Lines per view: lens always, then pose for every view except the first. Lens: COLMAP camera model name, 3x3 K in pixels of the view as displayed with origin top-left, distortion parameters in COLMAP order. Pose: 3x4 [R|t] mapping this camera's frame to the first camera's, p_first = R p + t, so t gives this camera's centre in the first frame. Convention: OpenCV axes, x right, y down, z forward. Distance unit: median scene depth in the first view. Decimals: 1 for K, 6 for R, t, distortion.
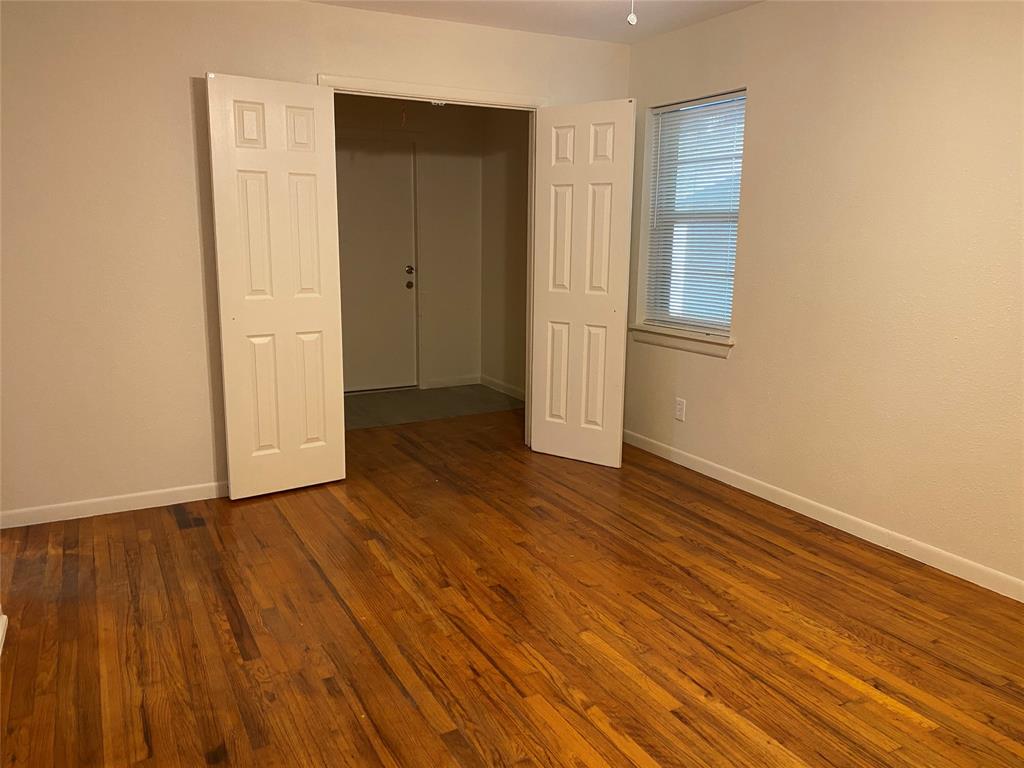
lens RADIAL K [[780.6, 0, 512.3], [0, 780.6, 381.3], [0, 0, 1]] dist [0.041397, -0.056874]
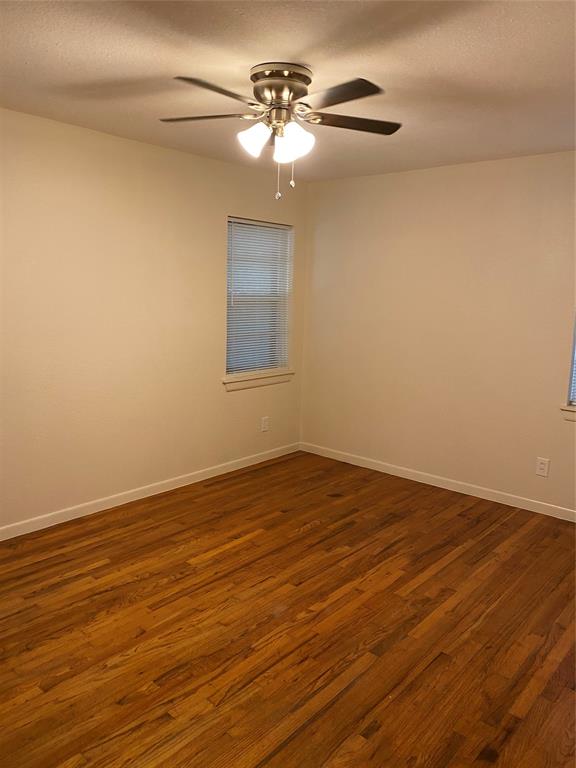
lens RADIAL K [[585.5, 0, 288.7], [0, 585.5, 387.5], [0, 0, 1]] dist [0.041397, -0.056874]
pose [[-0.359370, -0.173168, 0.916987, -0.785955], [0.152325, 0.958568, 0.240717, -0.281908], [-0.920679, 0.226186, -0.318103, 1.120570]]
